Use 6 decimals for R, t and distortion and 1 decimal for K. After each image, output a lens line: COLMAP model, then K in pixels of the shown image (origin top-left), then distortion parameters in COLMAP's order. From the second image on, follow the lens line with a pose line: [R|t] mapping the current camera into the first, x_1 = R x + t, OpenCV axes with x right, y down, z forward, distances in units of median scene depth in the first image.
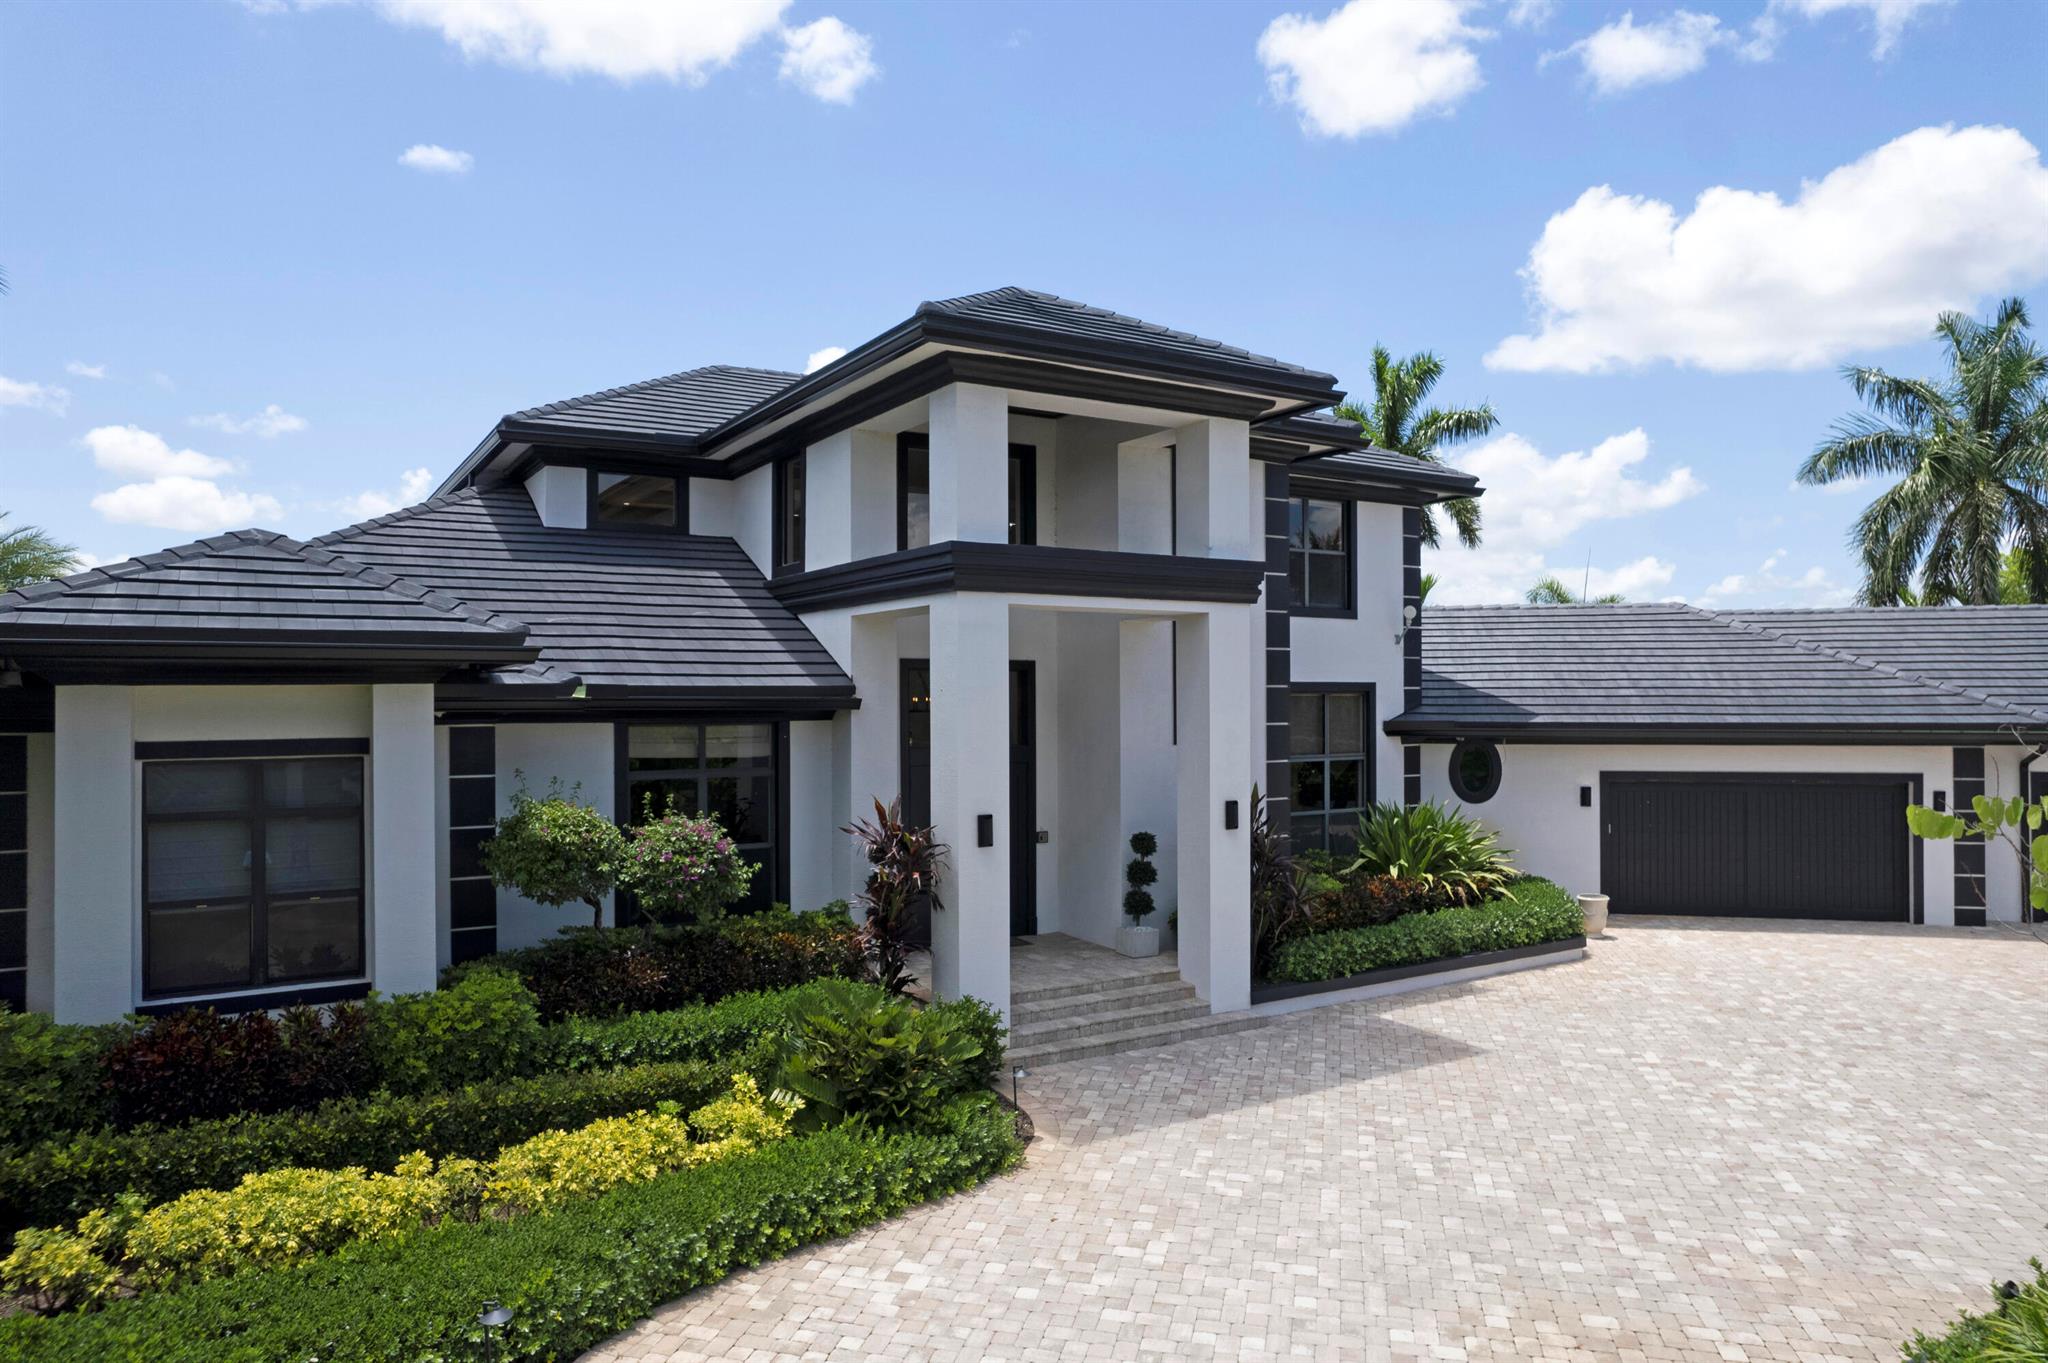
lens RADIAL K [[1287.1, 0, 1025.1], [0, 1287.1, 686.2], [0, 0, 1]] dist [-0.018826, 0.007692]
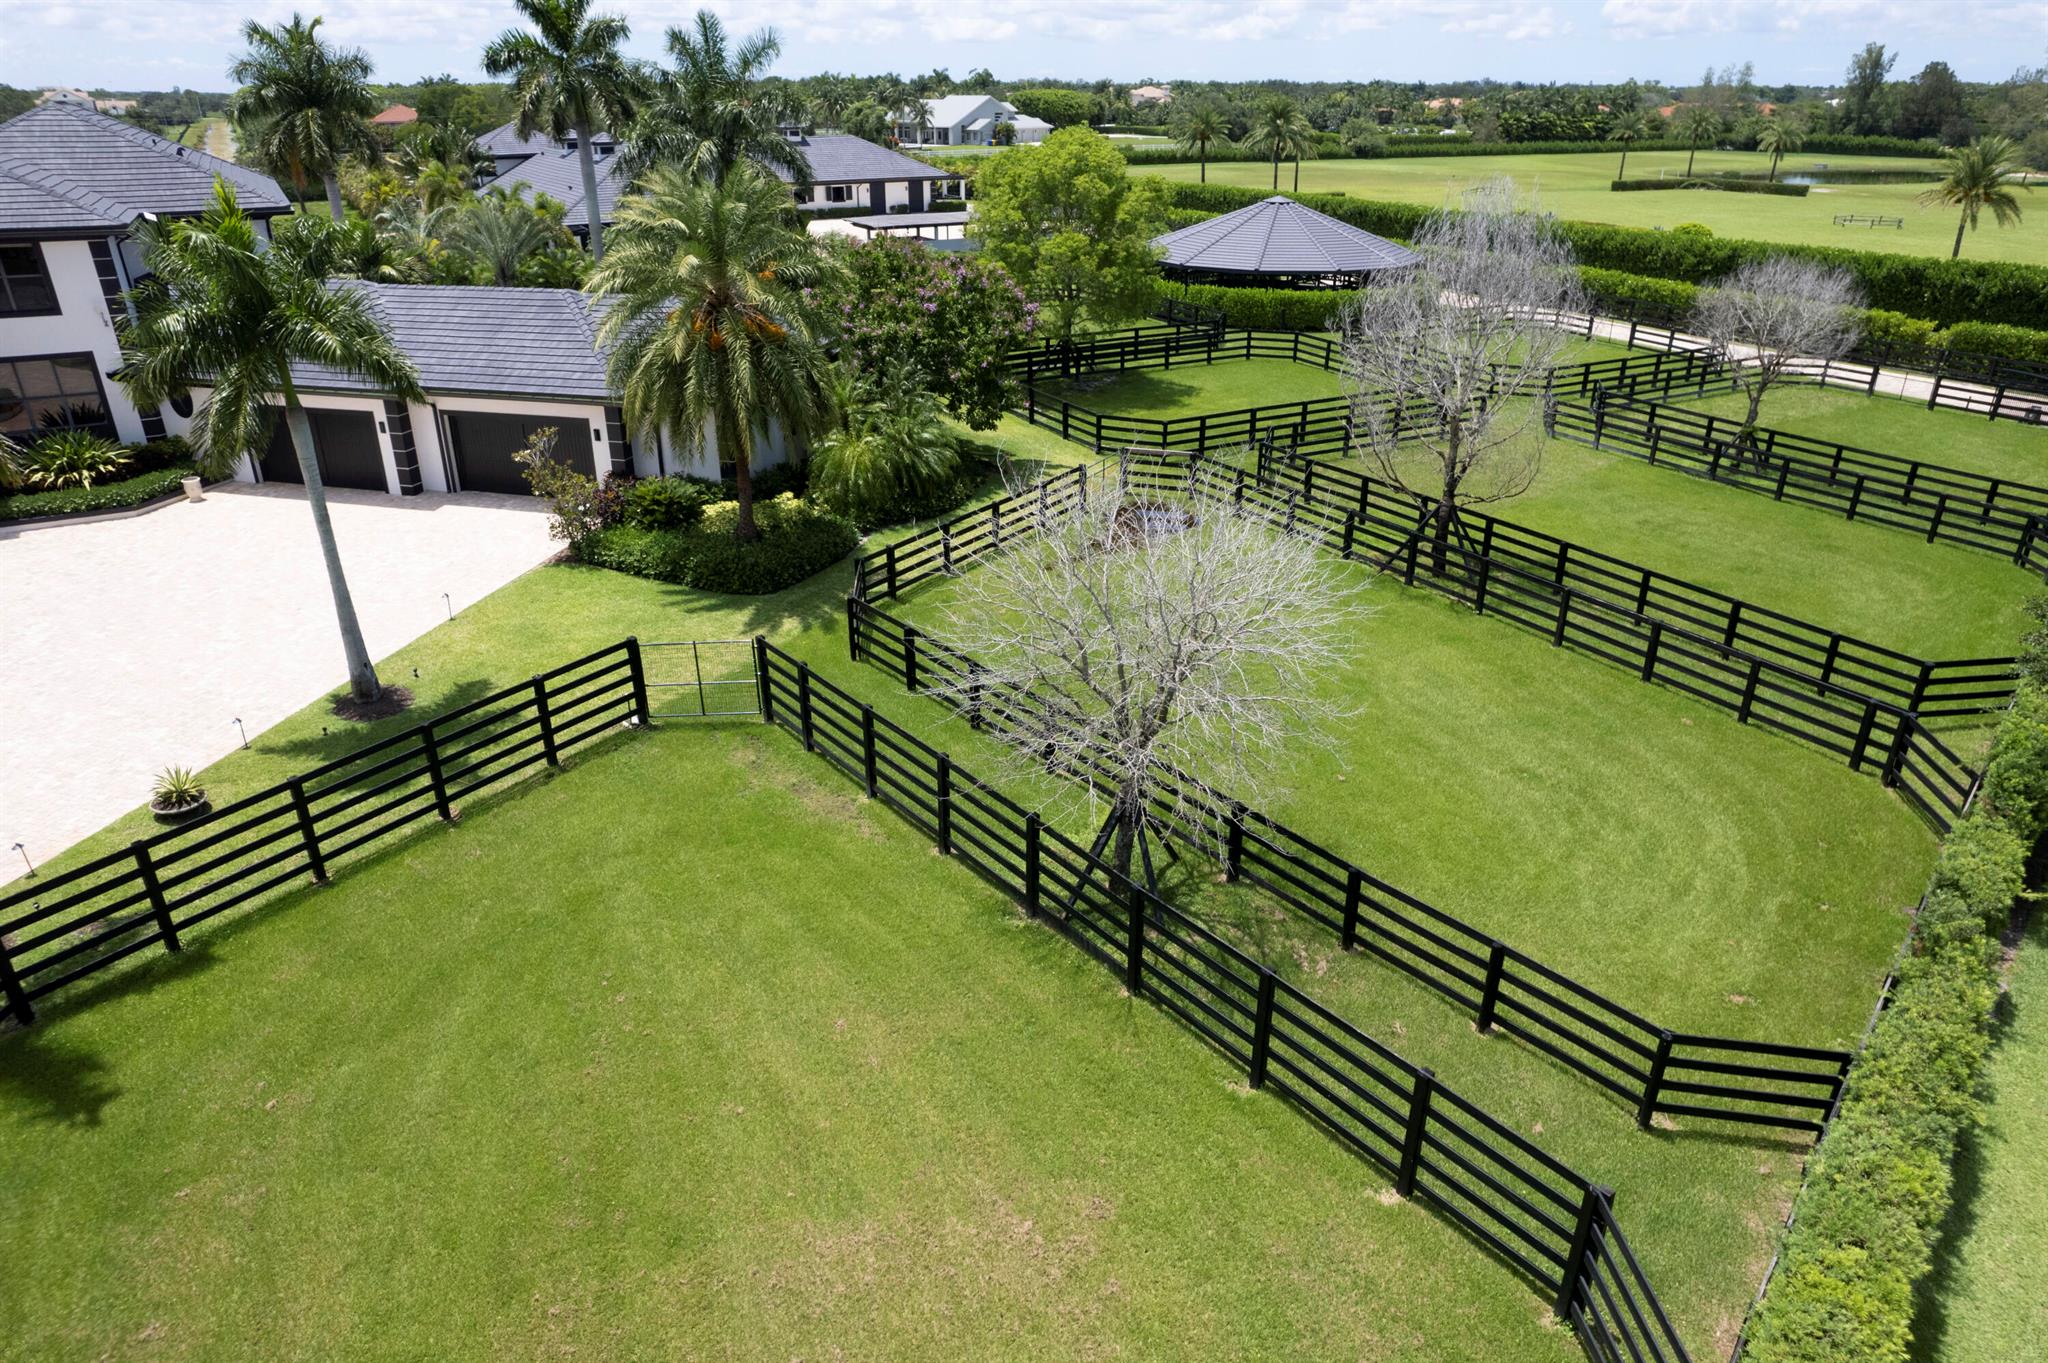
lens RADIAL K [[1287.1, 0, 1017.1], [0, 1287.1, 684.5], [0, 0, 1]] dist [-0.018826, 0.007692]
pose [[0.998481, 0.022303, -0.050378, 1.626011], [0.001868, 0.900165, 0.435545, -0.347465], [0.055062, -0.434978, 0.898756, -0.677322]]
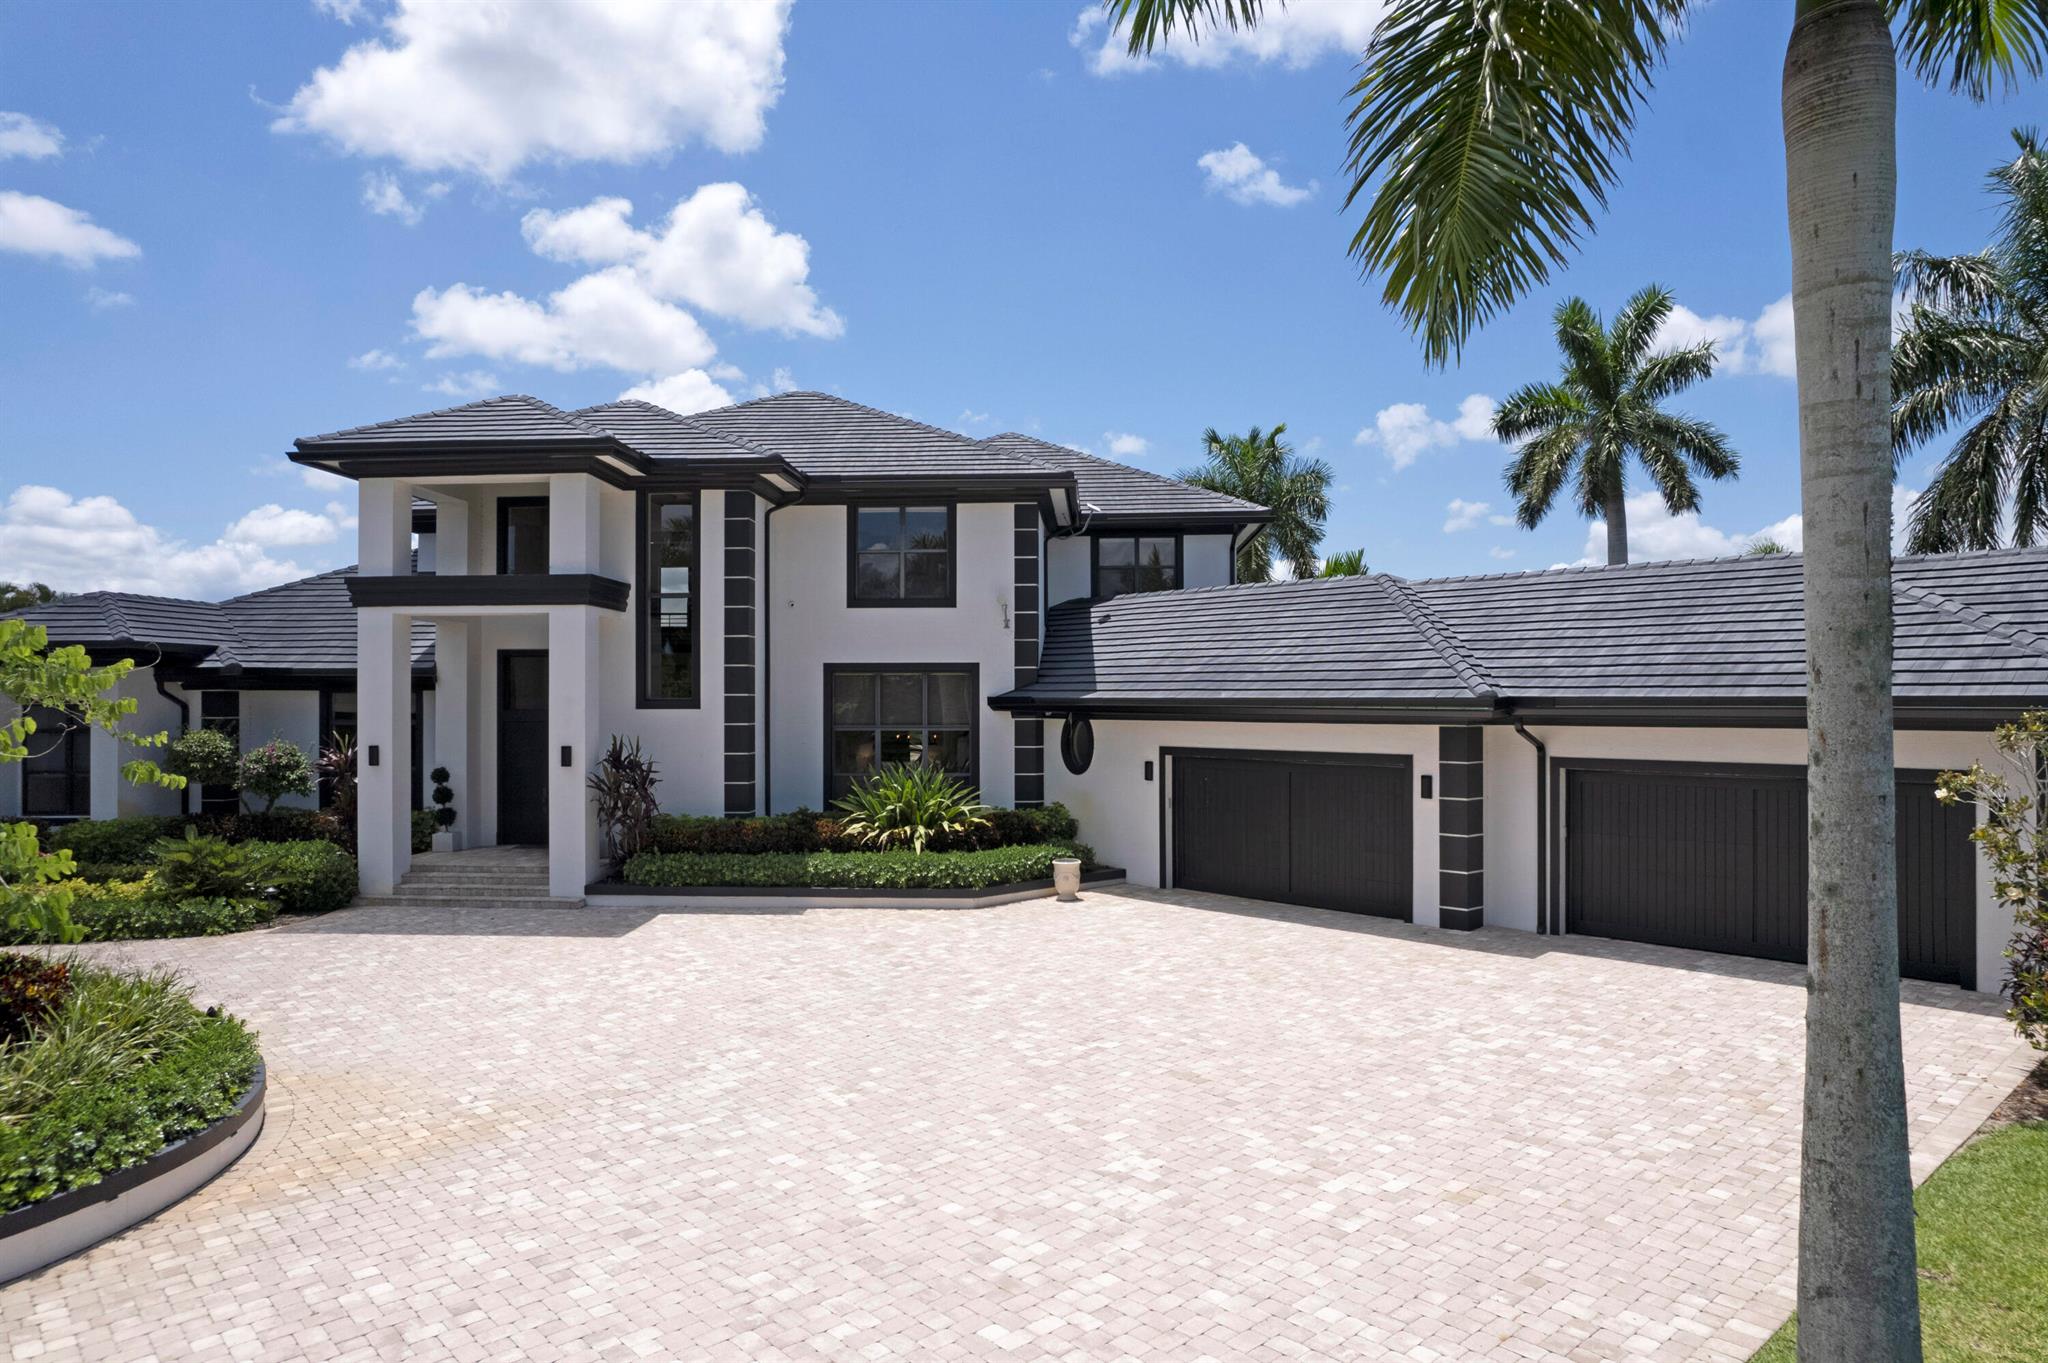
lens RADIAL K [[1287.1, 0, 1021.2], [0, 1287.1, 687.5], [0, 0, 1]] dist [-0.018826, 0.007692]
pose [[0.810065, -0.003663, -0.586329, 0.970382], [0.005596, 0.999983, 0.001485, 0.017953], [0.586313, -0.004484, 0.810072, 0.110675]]
